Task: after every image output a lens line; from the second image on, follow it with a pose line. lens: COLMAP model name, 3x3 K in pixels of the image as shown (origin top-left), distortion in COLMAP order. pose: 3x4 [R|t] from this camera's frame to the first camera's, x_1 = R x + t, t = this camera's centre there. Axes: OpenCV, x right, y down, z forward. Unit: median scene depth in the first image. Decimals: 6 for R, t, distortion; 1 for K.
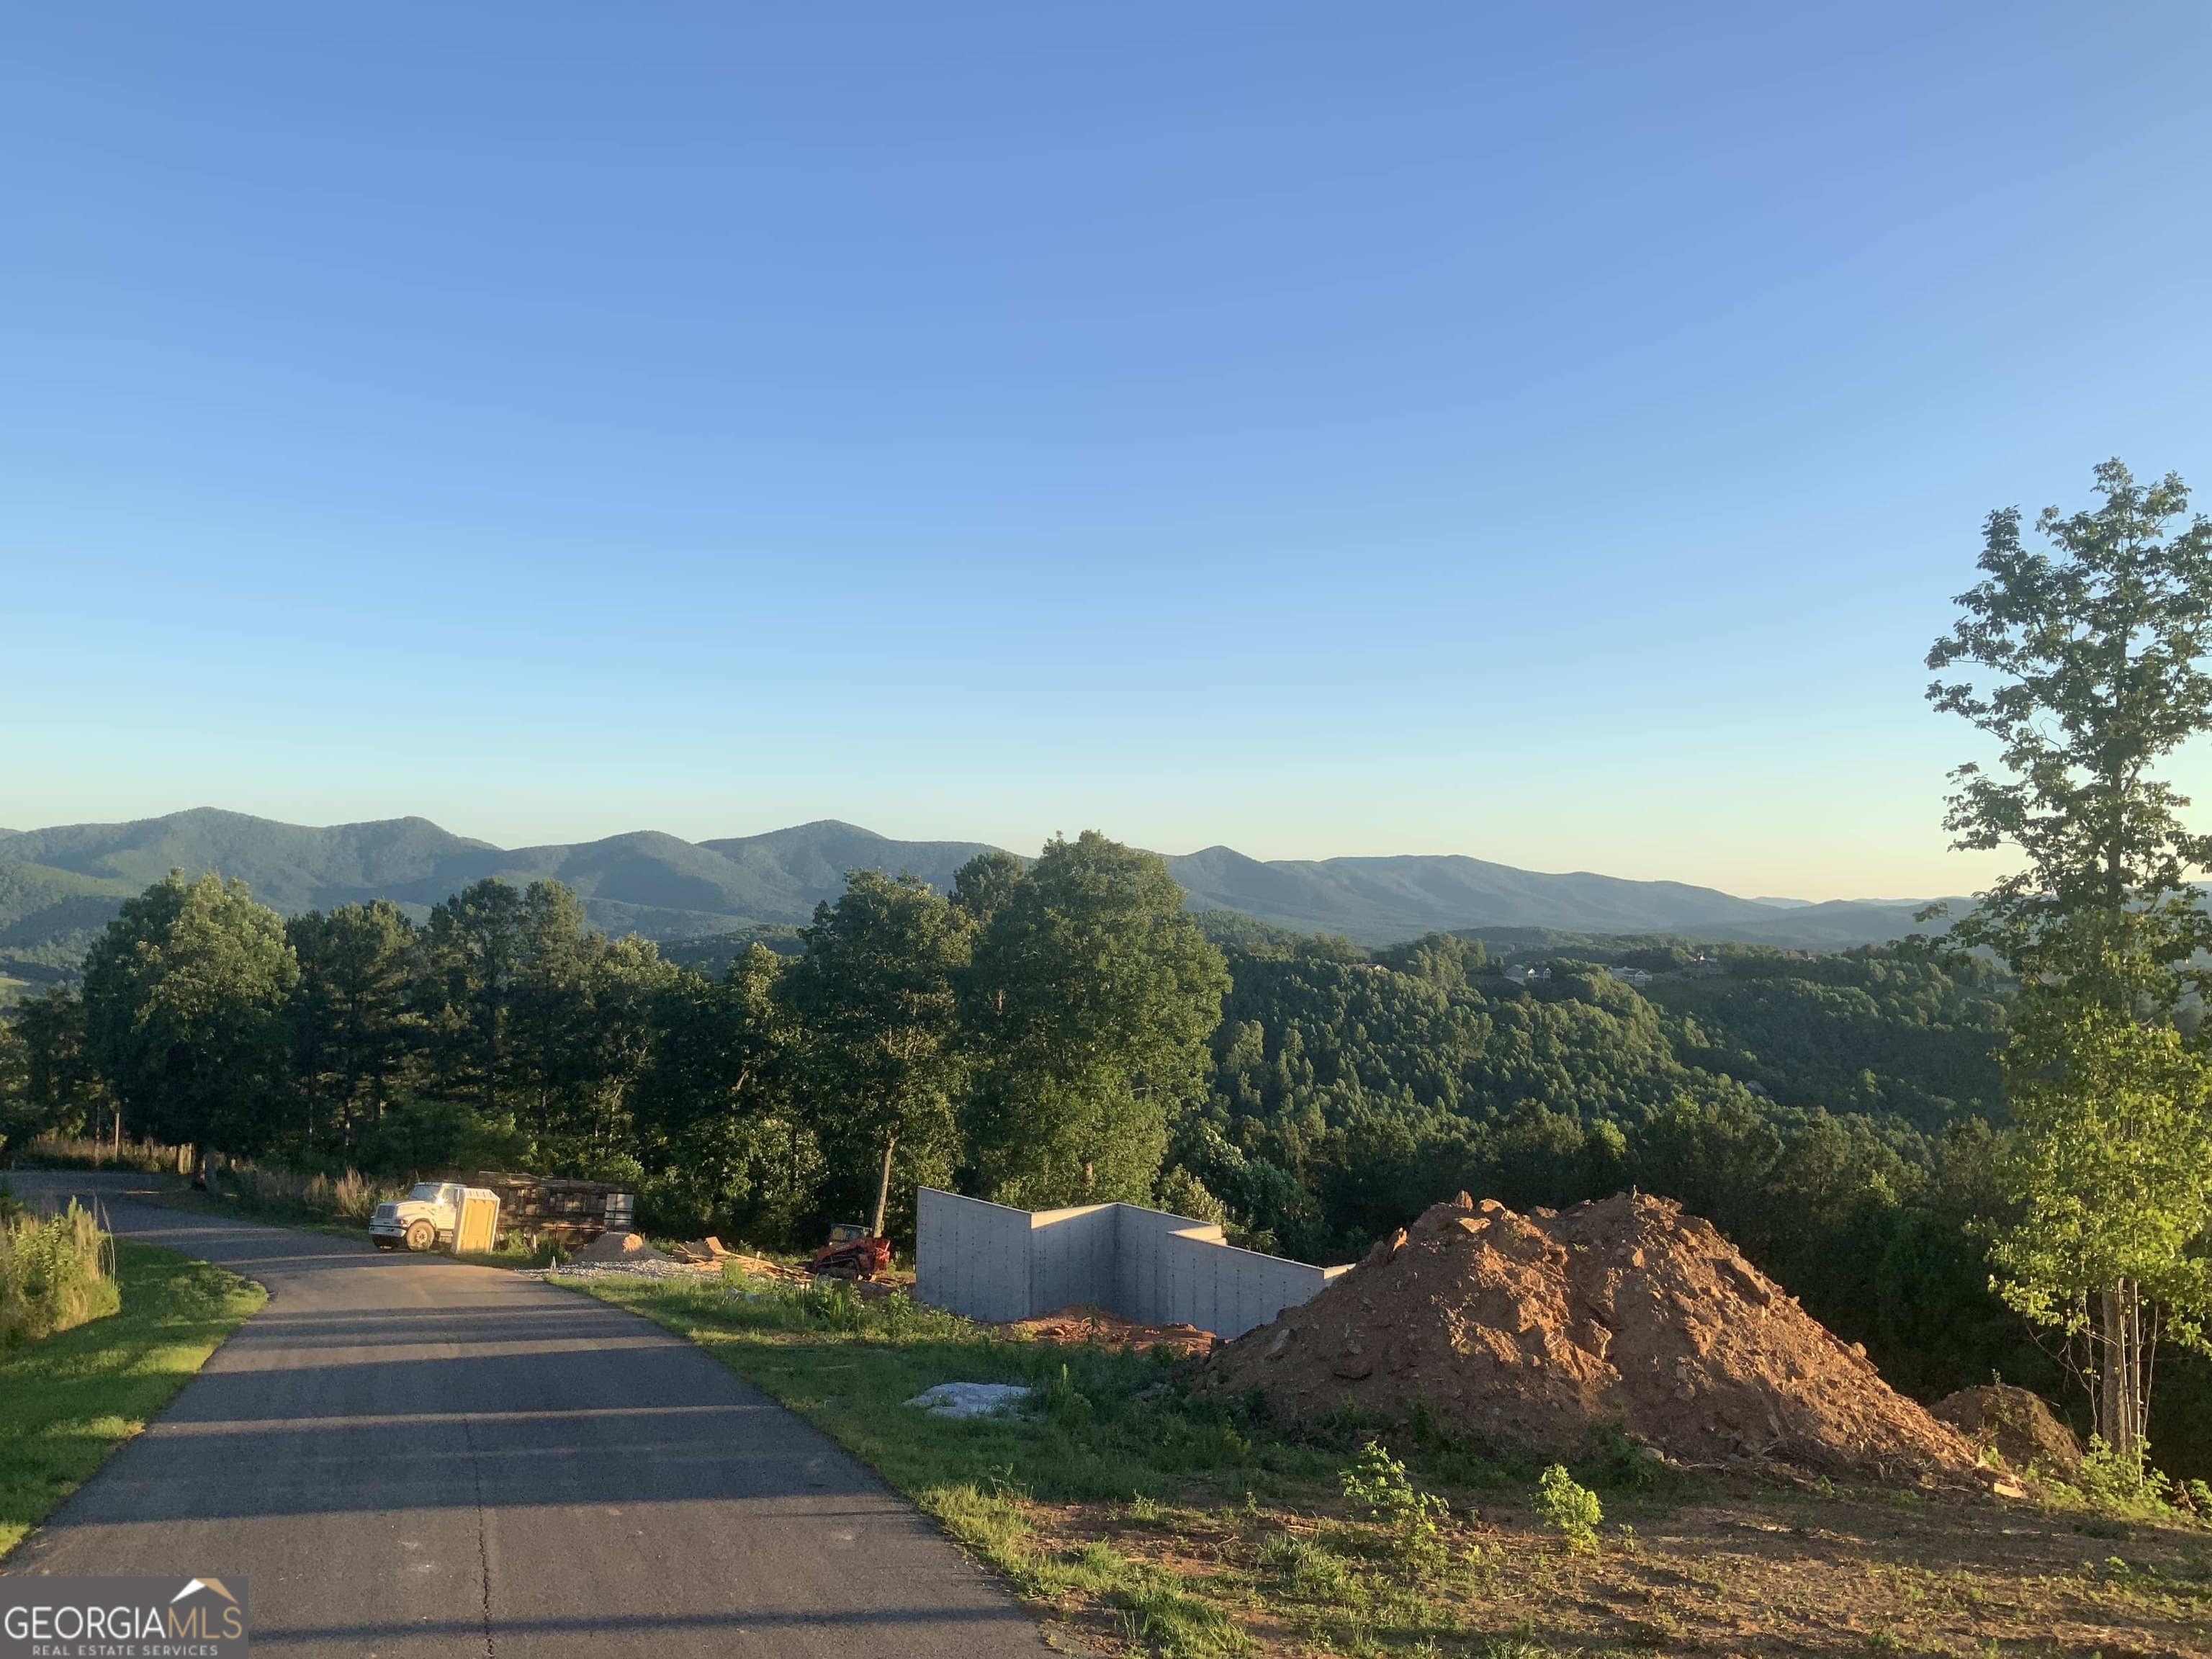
lens RADIAL K [[1850.0, 0, 1108.2], [0, 1850.0, 846.2], [0, 0, 1]] dist [0.108904, -0.195006]
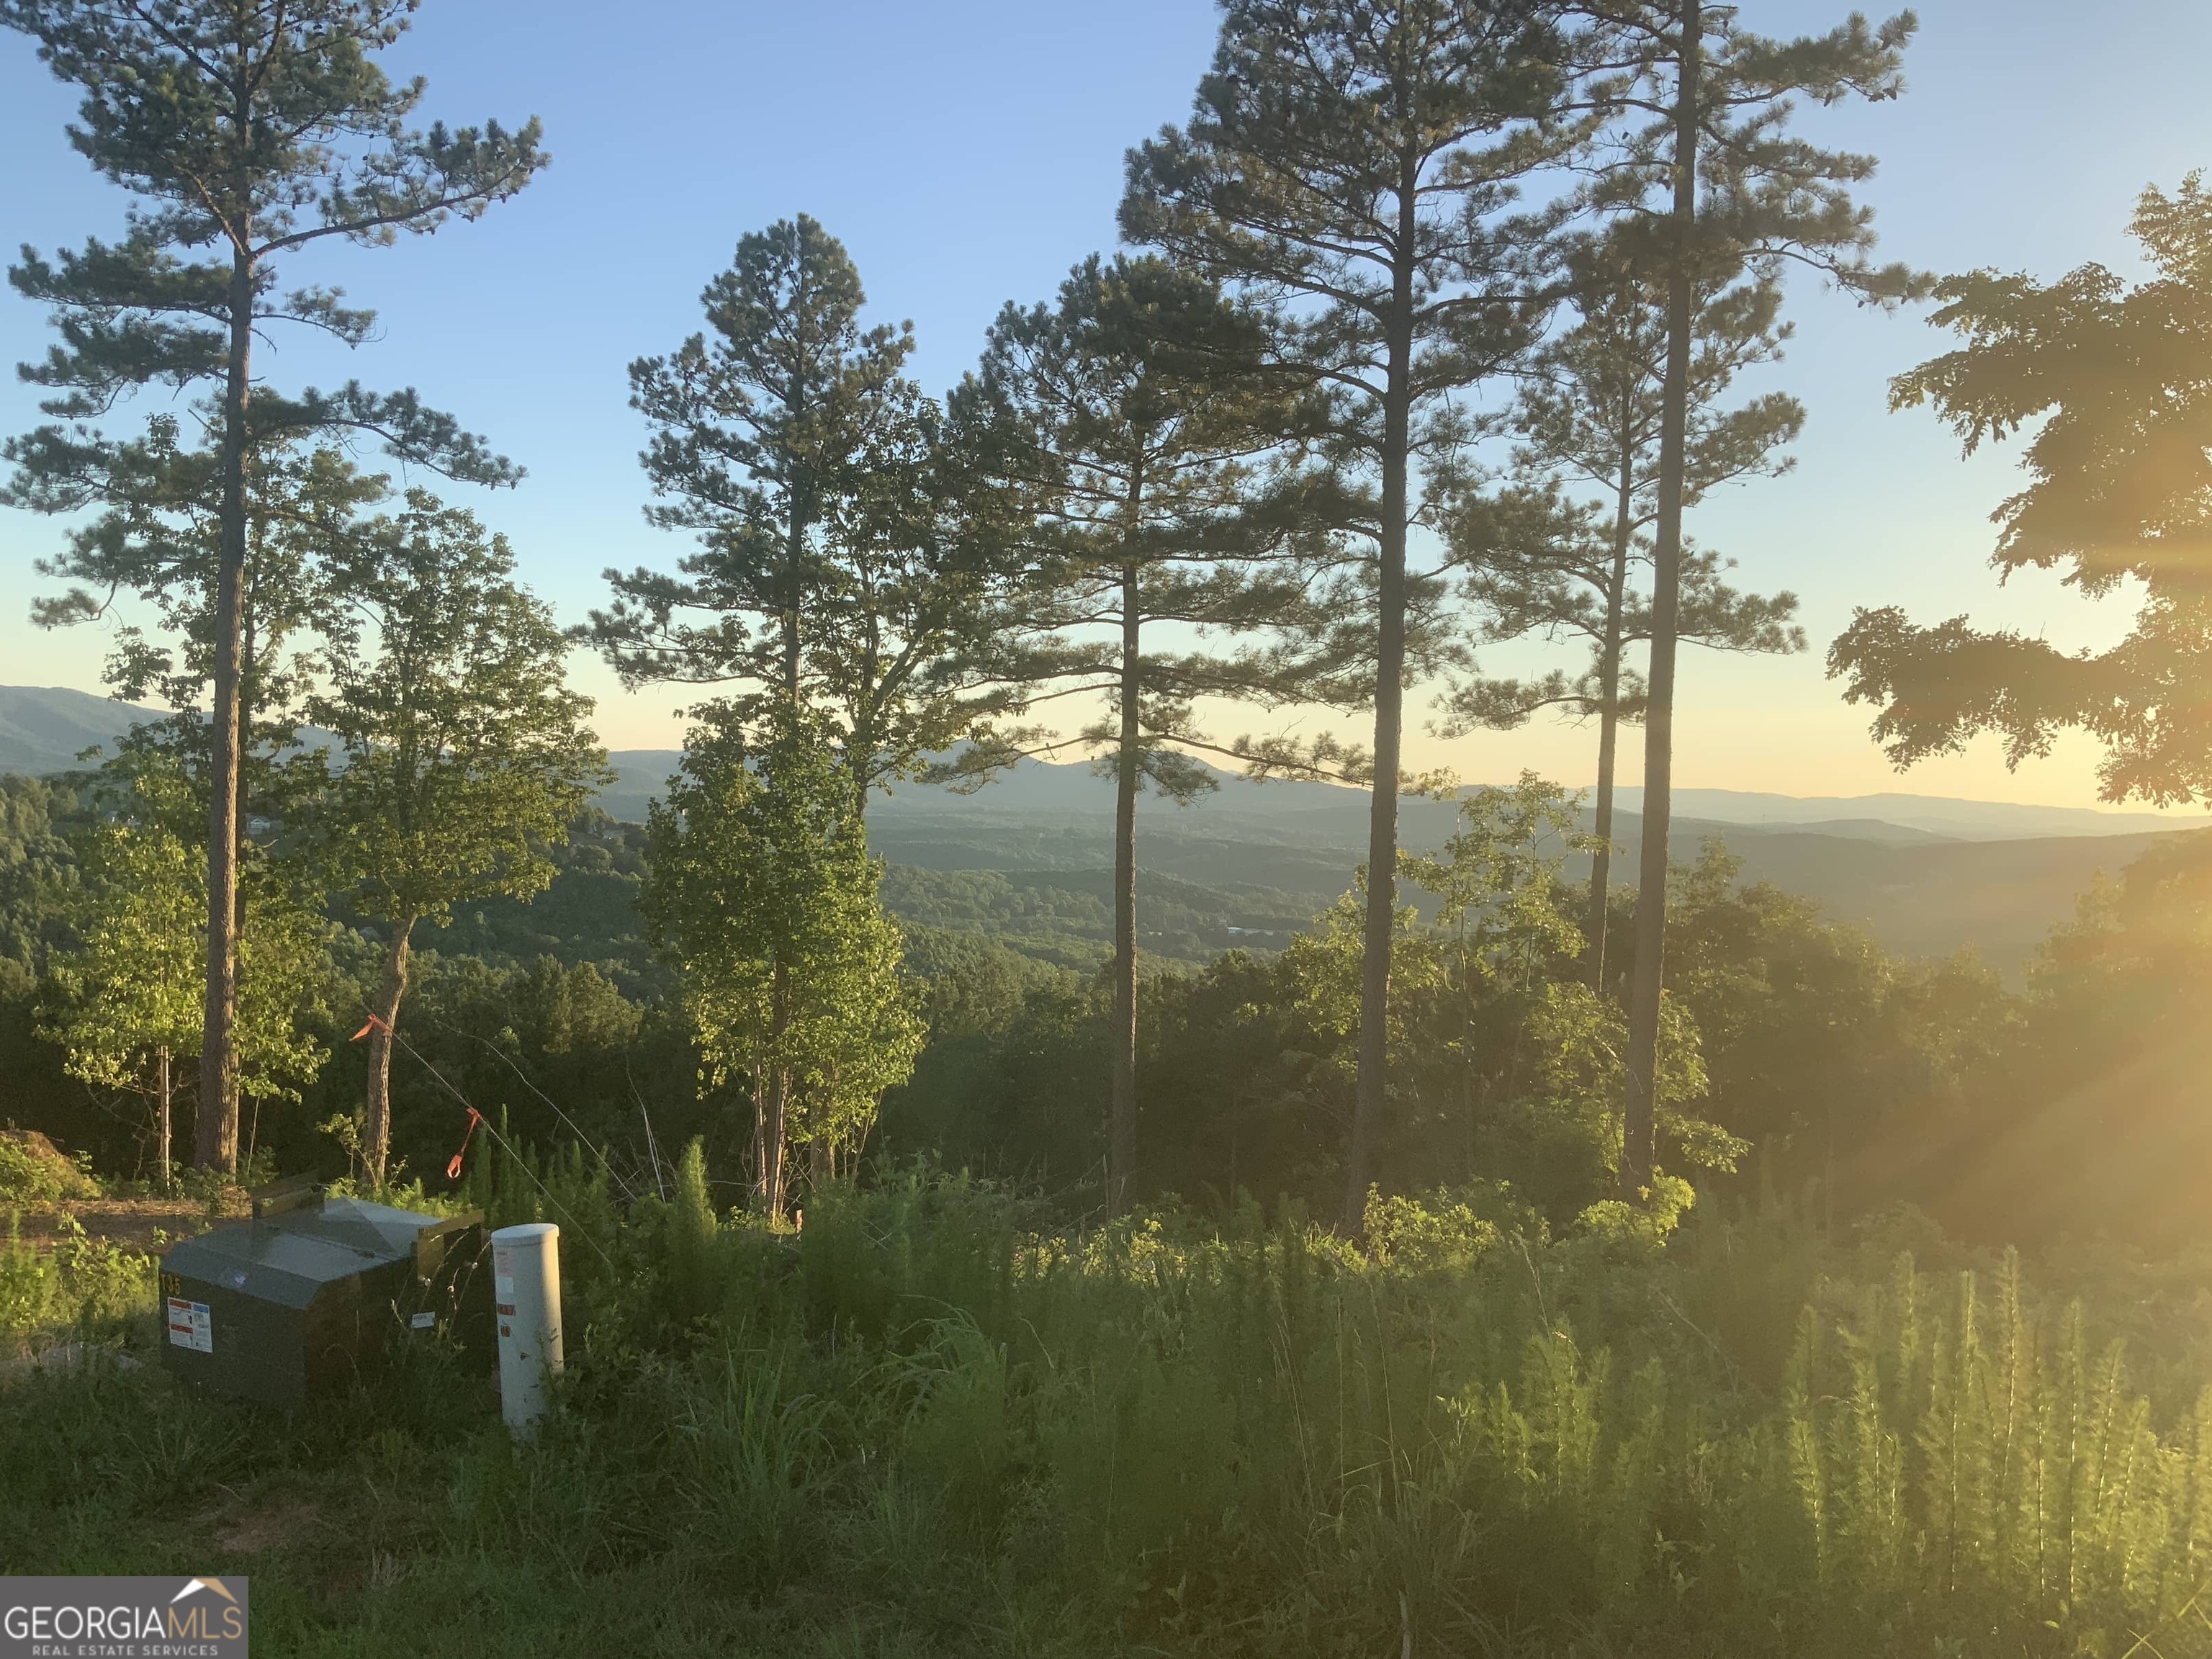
lens RADIAL K [[1850.0, 0, 1108.2], [0, 1850.0, 846.2], [0, 0, 1]] dist [0.108904, -0.195006]
pose [[0.769463, -0.006514, 0.638658, 0.059540], [-0.045274, 0.996876, 0.064713, -0.003641], [-0.637084, -0.078709, 0.766765, -0.101336]]
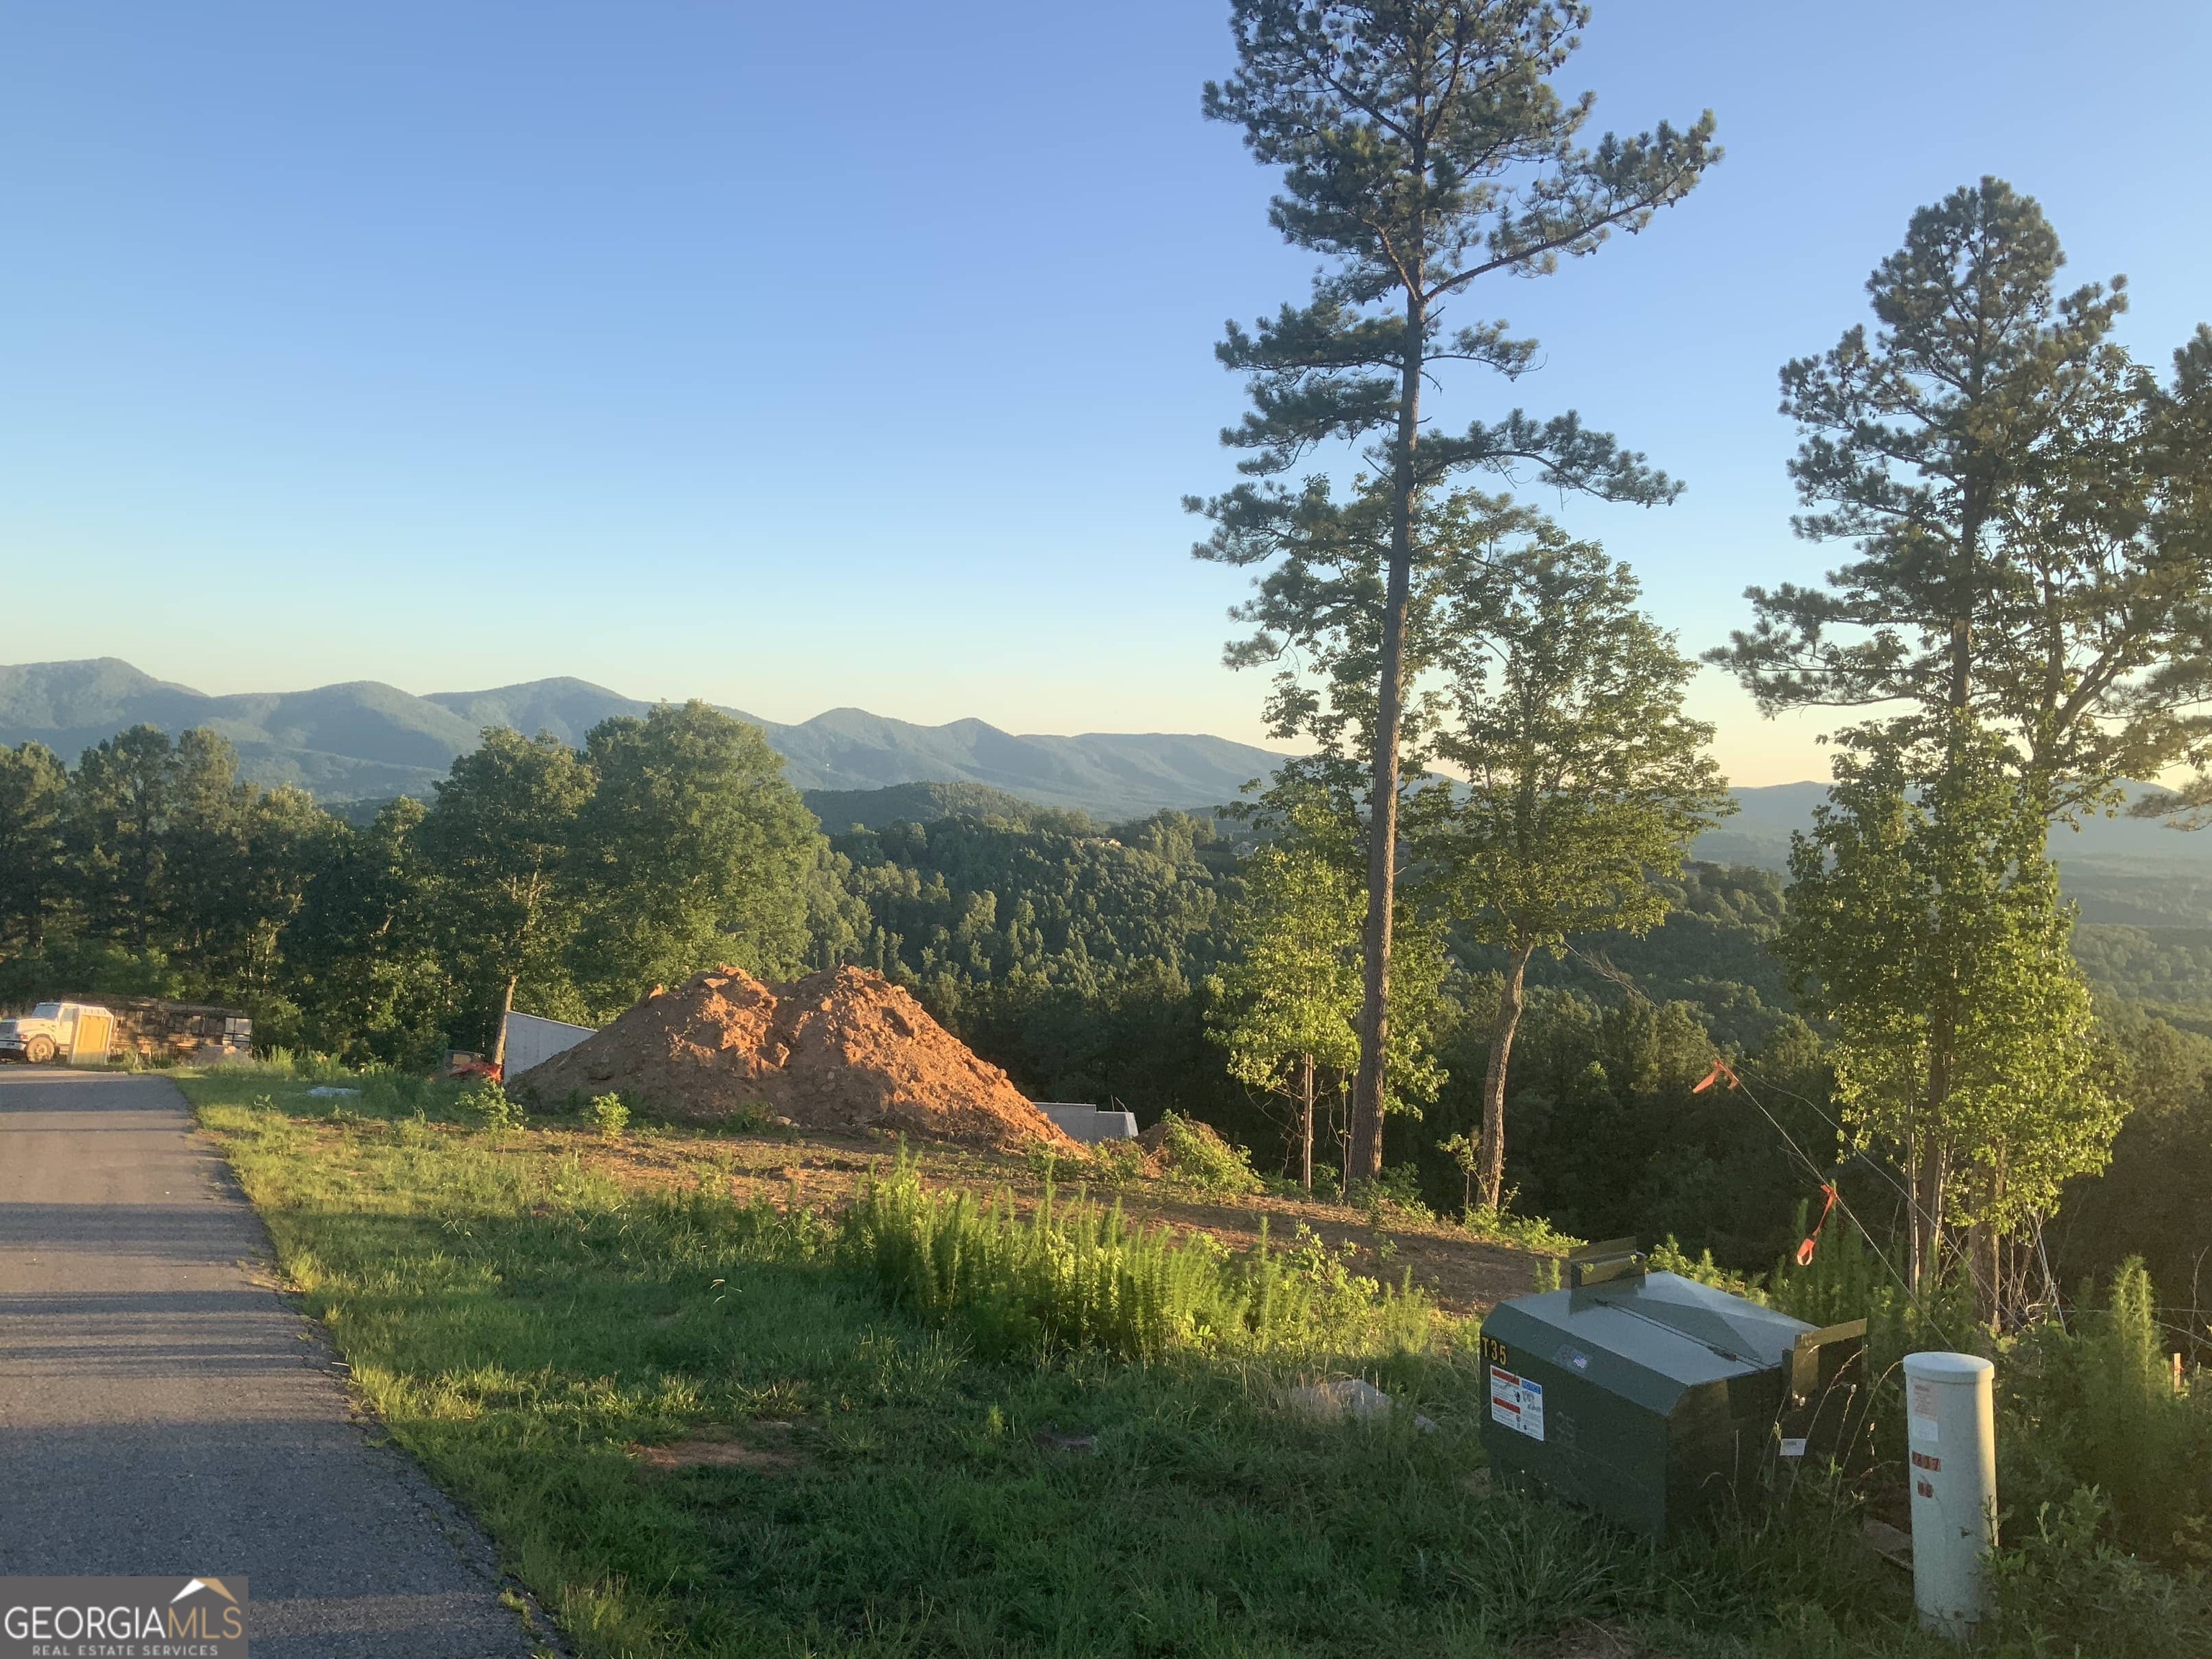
lens RADIAL K [[1850.0, 0, 1108.2], [0, 1850.0, 846.2], [0, 0, 1]] dist [0.108904, -0.195006]
pose [[0.990836, 0.022704, 0.133147, 0.056595], [-0.031802, 0.997273, 0.066601, -0.001750], [-0.131272, -0.070225, 0.988856, -0.086713]]
